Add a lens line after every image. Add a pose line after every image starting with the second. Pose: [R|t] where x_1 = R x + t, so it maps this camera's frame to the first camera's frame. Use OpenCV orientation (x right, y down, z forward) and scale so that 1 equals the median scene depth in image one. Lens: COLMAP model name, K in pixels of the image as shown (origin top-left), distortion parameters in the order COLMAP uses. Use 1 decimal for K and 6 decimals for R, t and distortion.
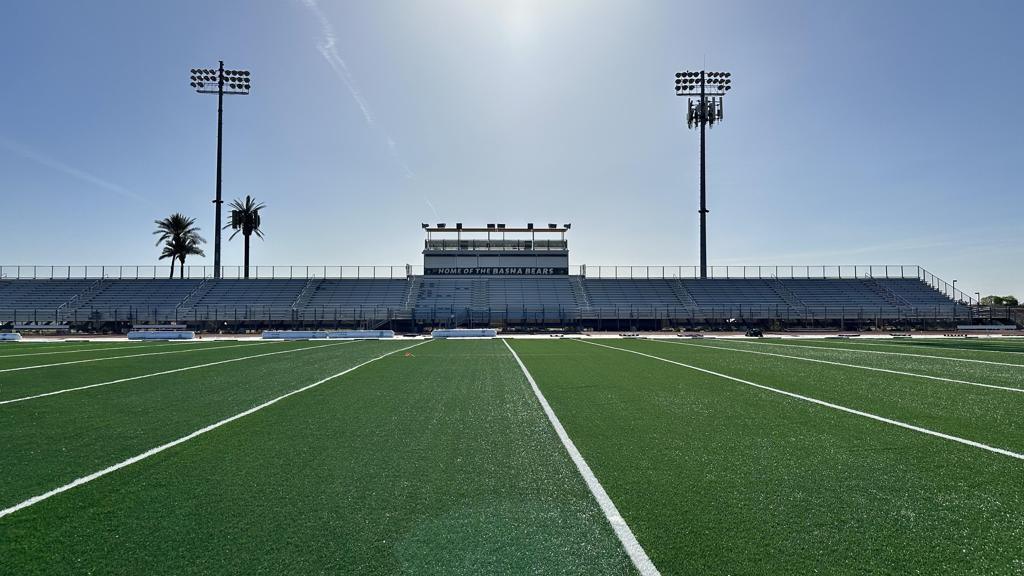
lens RADIAL K [[732.7, 0, 512.0], [0, 732.7, 288.0], [0, 0, 1]] dist [0.100294, -0.000455]
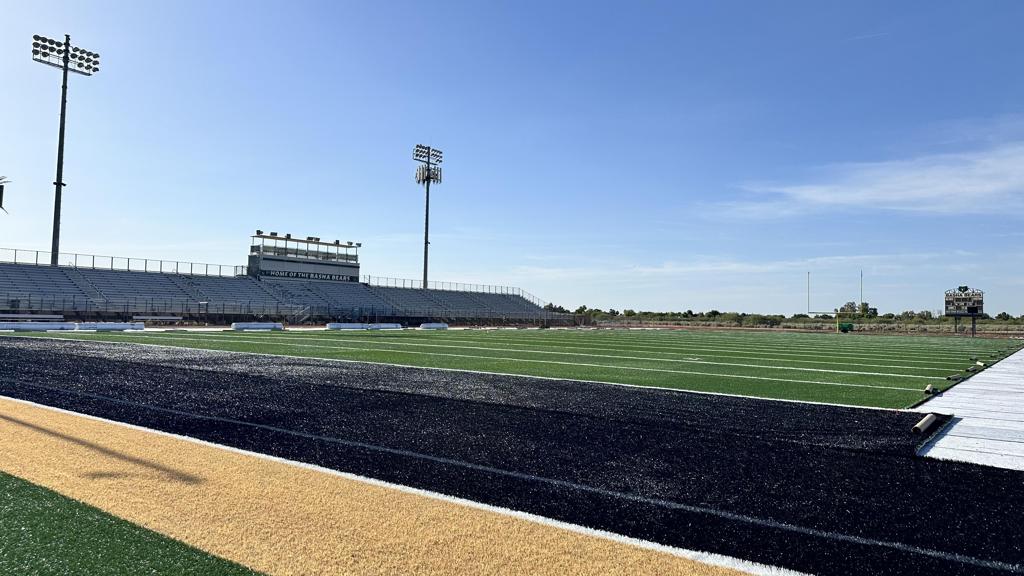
lens RADIAL K [[693.7, 0, 512.0], [0, 693.7, 288.0], [0, 0, 1]] dist [0.039522, 0.001128]
pose [[0.640248, 0.048420, 0.766641, -0.697314], [-0.053398, 0.998403, -0.018463, 0.000894], [-0.766310, -0.029117, 0.641811, -0.006907]]
